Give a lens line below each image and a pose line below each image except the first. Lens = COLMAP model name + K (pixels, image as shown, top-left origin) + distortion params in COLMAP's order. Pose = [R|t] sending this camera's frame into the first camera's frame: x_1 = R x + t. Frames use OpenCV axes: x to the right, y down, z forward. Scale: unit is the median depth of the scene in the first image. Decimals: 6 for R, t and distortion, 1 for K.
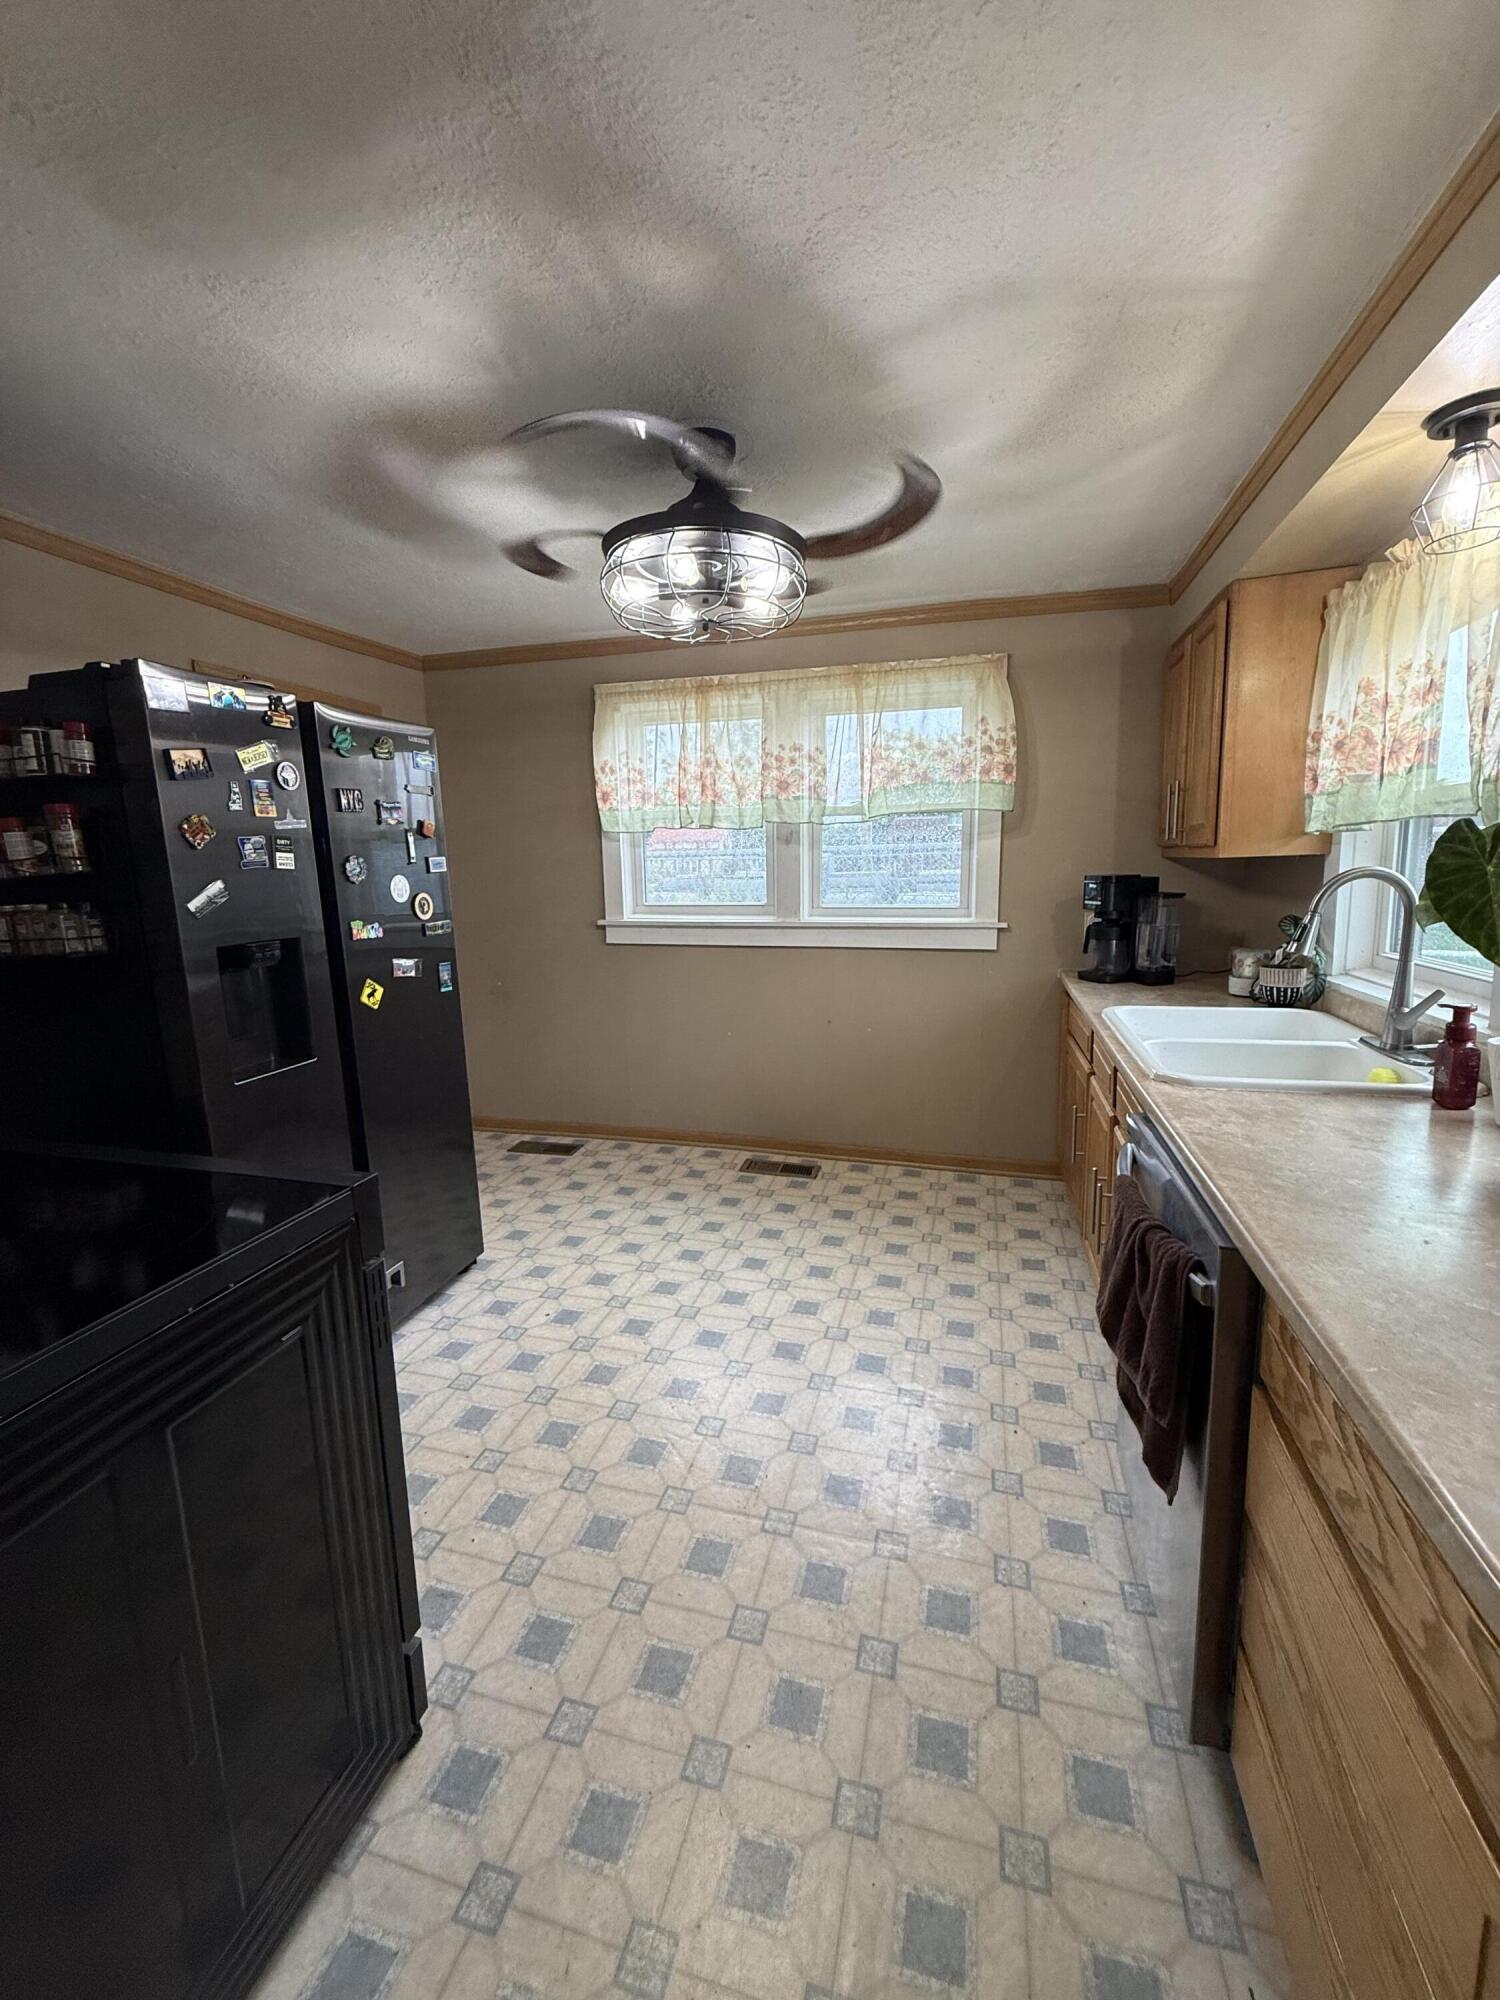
lens RADIAL K [[797.1, 0, 753.0], [0, 797.1, 990.5], [0, 0, 1]] dist [0.000424, 0.000124]
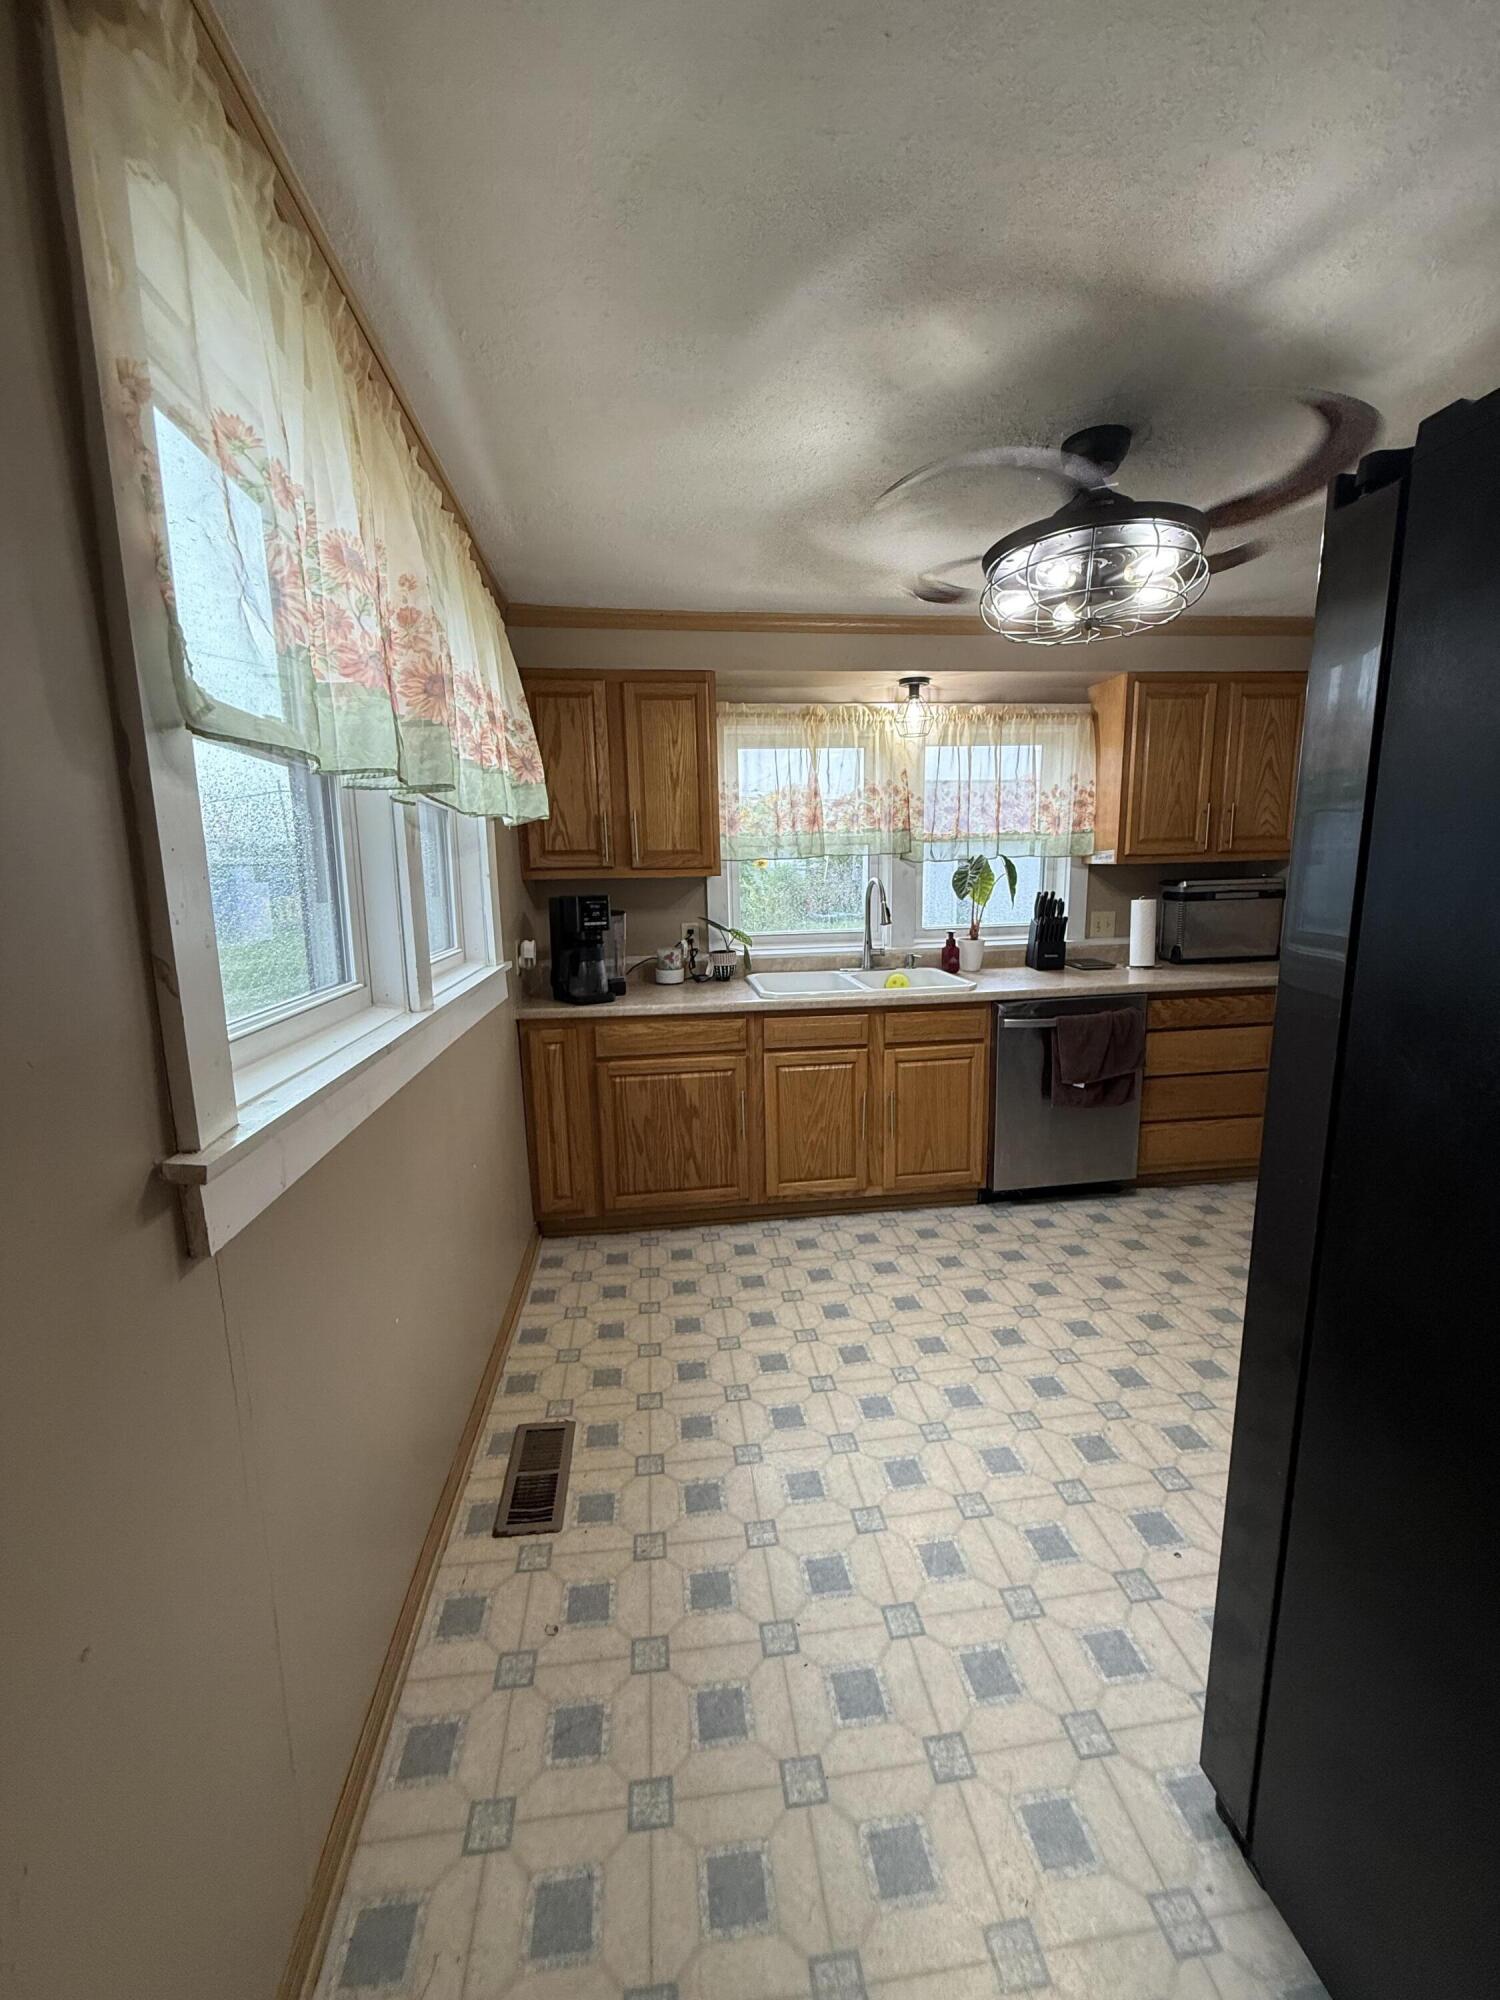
lens RADIAL K [[797.1, 0, 750.4], [0, 797.1, 1001.5], [0, 0, 1]] dist [0.000424, 0.000124]
pose [[-0.396281, -0.121640, 0.910036, -0.492595], [0.170737, 0.964132, 0.203219, -0.164960], [-0.902114, 0.235908, -0.361299, 1.081207]]
